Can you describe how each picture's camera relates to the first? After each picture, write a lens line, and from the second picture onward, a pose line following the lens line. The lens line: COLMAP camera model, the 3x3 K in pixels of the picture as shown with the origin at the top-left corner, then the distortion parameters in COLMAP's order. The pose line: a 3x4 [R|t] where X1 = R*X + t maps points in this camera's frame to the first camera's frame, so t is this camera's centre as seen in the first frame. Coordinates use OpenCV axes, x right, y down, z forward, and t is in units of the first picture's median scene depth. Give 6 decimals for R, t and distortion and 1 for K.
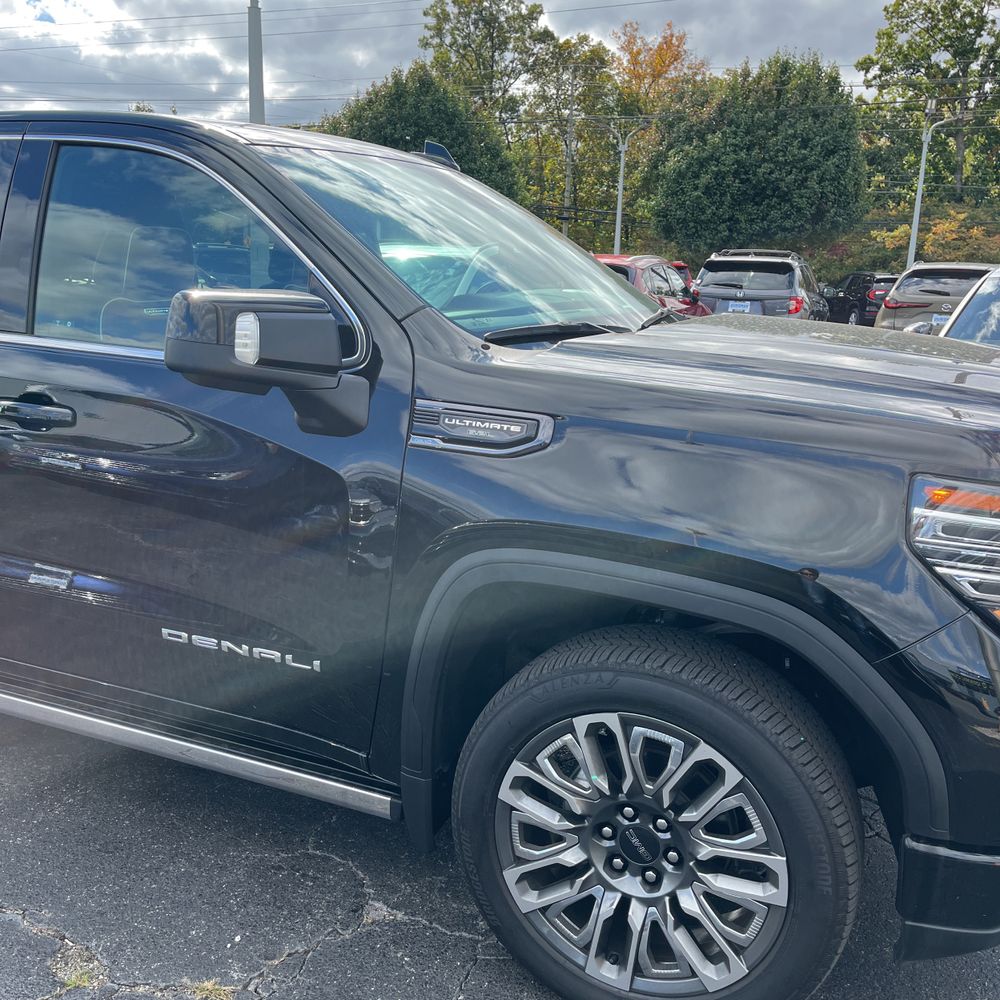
lens RADIAL K [[1010.8, 0, 501.7], [0, 1010.8, 498.9], [0, 0, 1]] dist [0.026511, -0.000815]
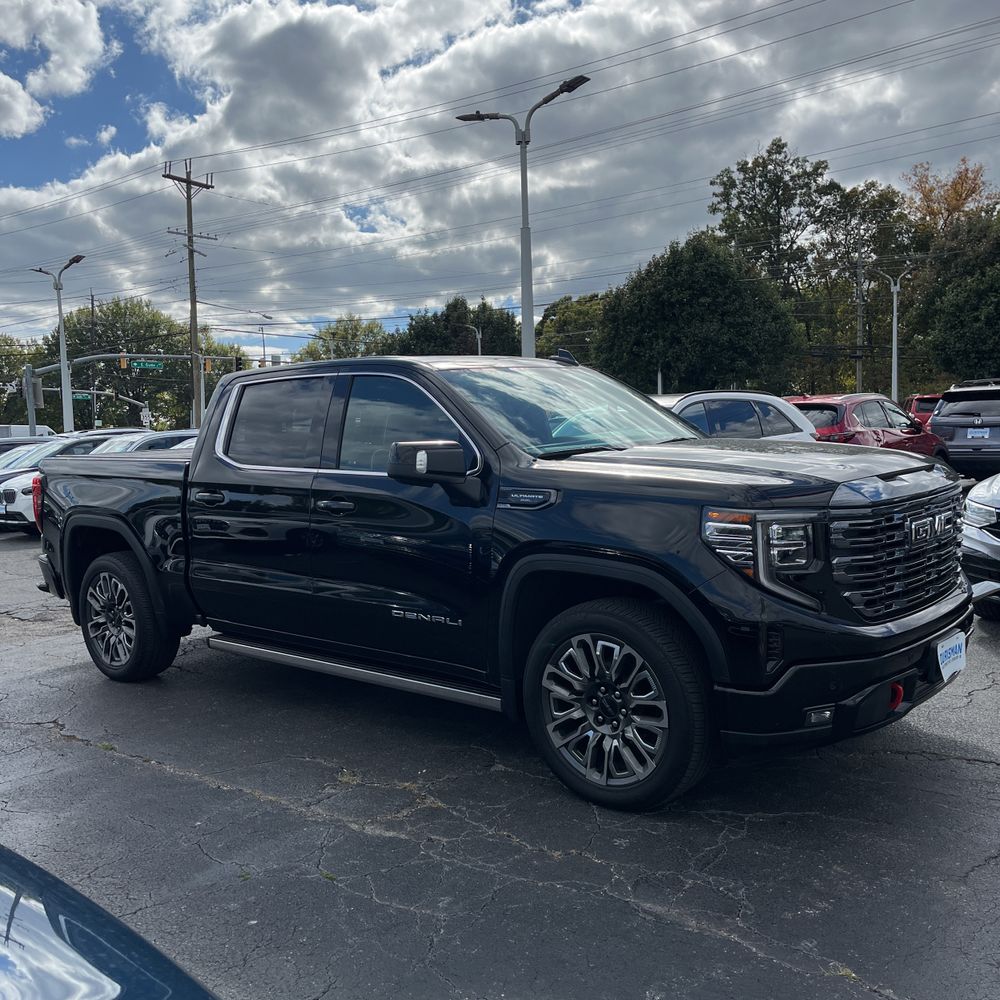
lens RADIAL K [[997.7, 0, 505.0], [0, 997.7, 478.8], [0, 0, 1]] dist [0.029976, -0.008212]
pose [[0.956525, -0.045900, -0.288015, 0.407157], [-0.001812, 0.986584, -0.163247, 0.174554], [0.291643, 0.156671, 0.943609, -0.736383]]
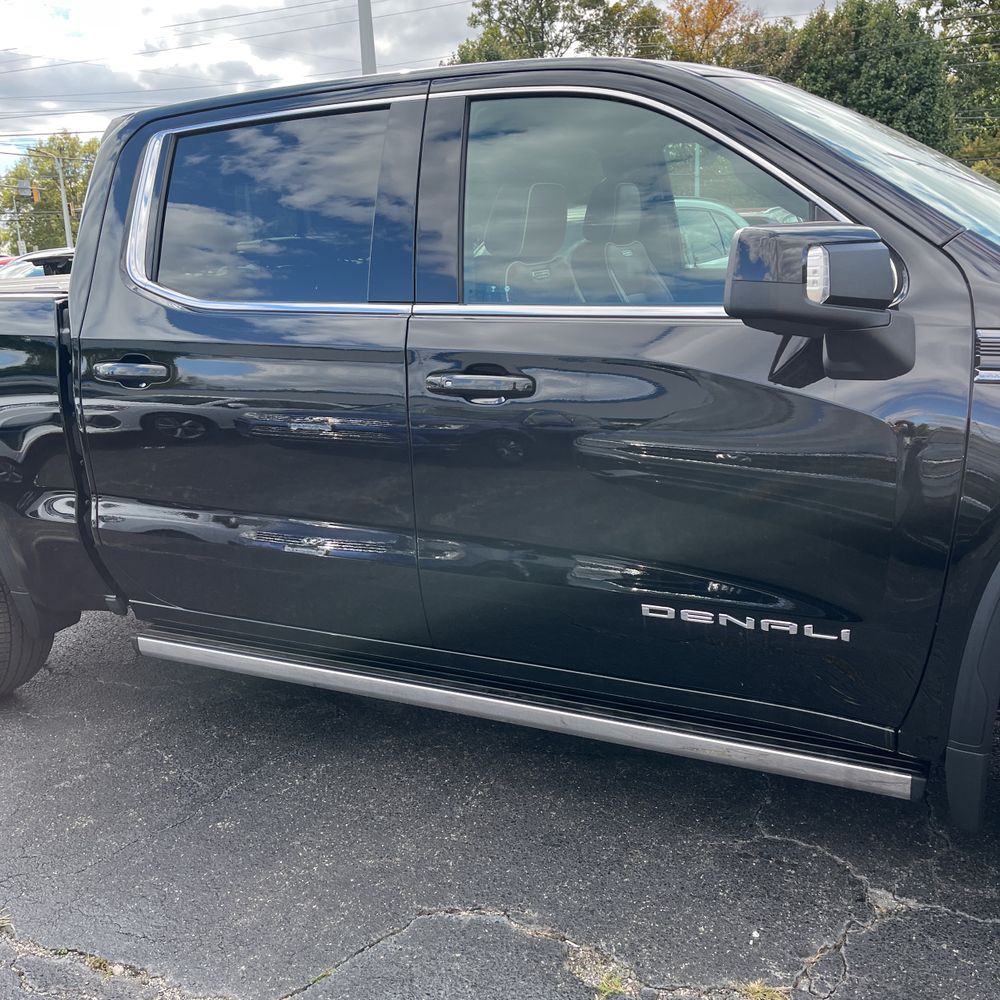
lens RADIAL K [[1009.0, 0, 514.1], [0, 1009.0, 483.0], [0, 0, 1]] dist [0.044824, -0.062353]
pose [[0.995939, -0.065831, -0.061420, -0.351984], [0.066421, 0.997763, 0.007620, 0.001109], [0.060781, -0.011669, 0.998083, 0.062612]]
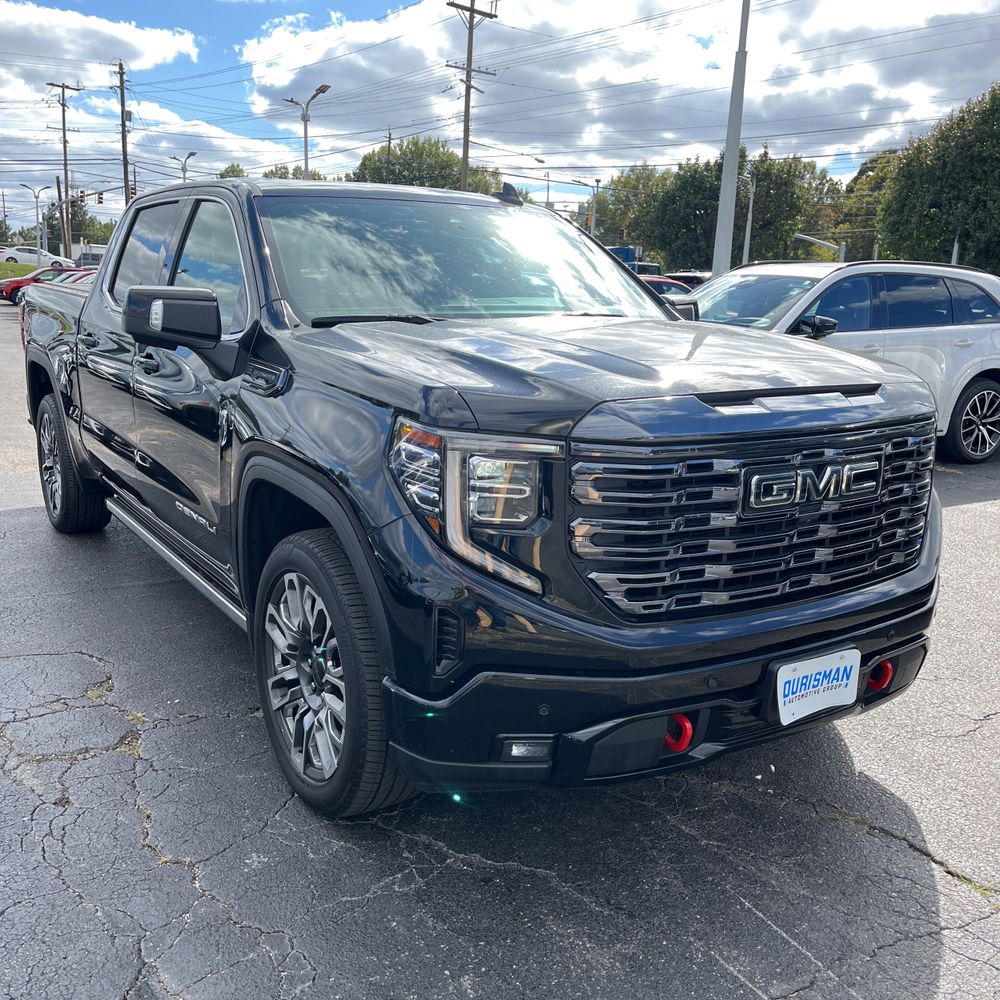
lens RADIAL K [[1010.8, 0, 501.7], [0, 1010.8, 498.9], [0, 0, 1]] dist [0.026511, -0.000815]
pose [[0.841680, 0.114305, -0.527740, 0.848115], [-0.128623, 0.991647, 0.009647, 0.039080], [0.524434, 0.059760, 0.849351, -0.073049]]
